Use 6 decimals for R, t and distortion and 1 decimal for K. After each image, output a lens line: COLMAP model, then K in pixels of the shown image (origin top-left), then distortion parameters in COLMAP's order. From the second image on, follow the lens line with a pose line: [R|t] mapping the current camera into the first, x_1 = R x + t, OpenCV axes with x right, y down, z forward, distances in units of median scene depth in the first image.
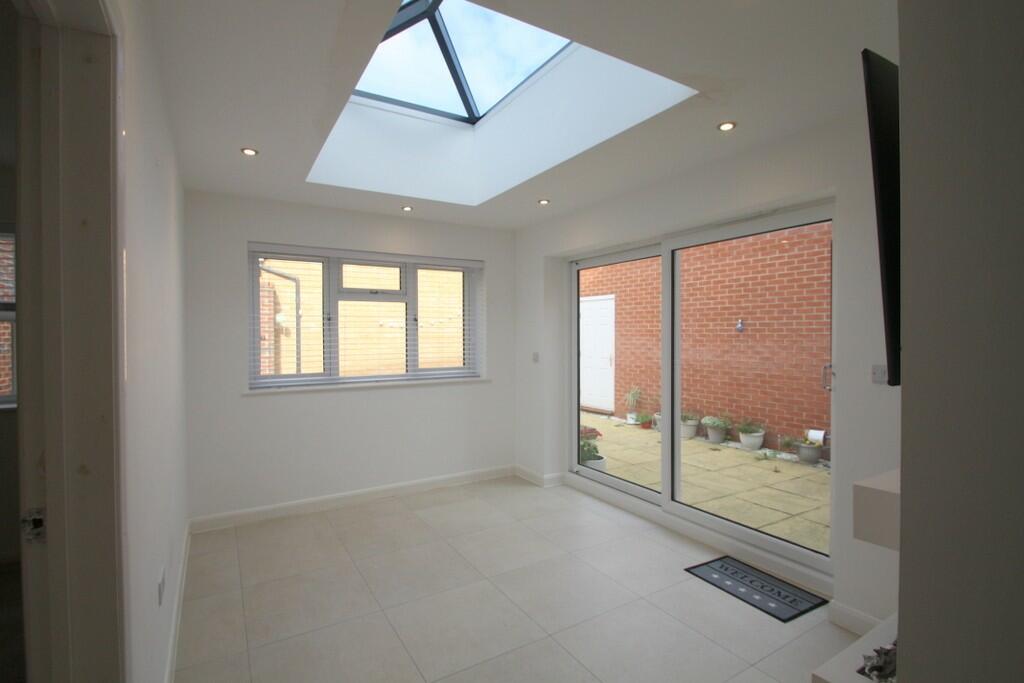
lens RADIAL K [[480.7, 0, 502.0], [0, 480.7, 339.3], [0, 0, 1]] dist [-0.001071, -0.003677]
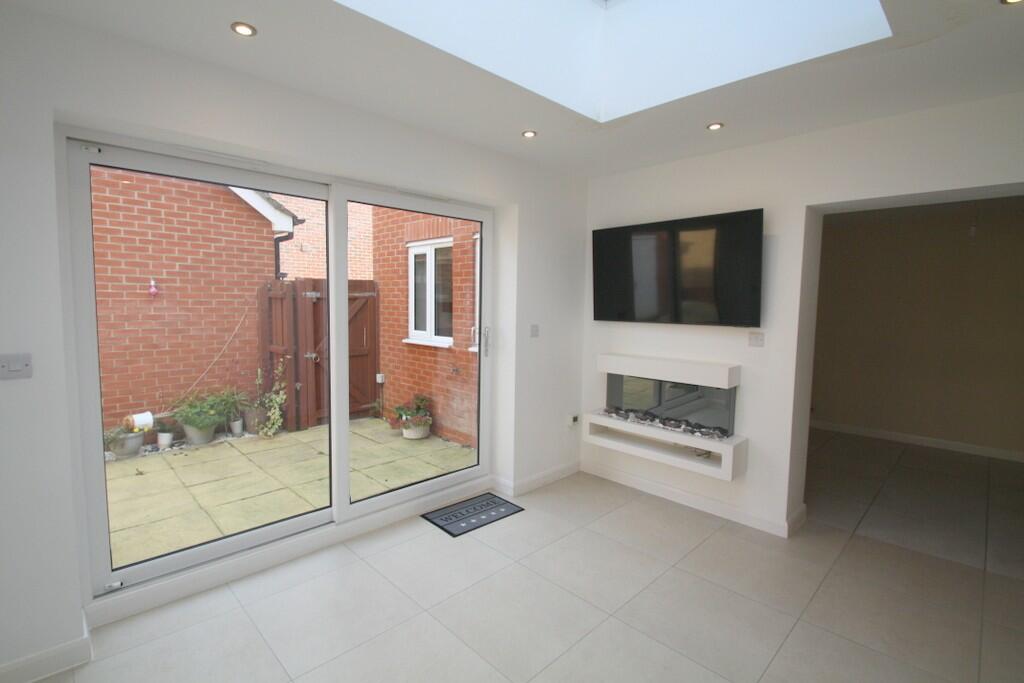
lens RADIAL K [[480.7, 0, 502.1], [0, 480.7, 336.4], [0, 0, 1]] dist [-0.001071, -0.003677]
pose [[-0.224499, -0.075328, 0.971559, -0.401127], [0.003527, 0.996938, 0.078110, -0.014051], [-0.974468, 0.020962, -0.223546, 0.756096]]
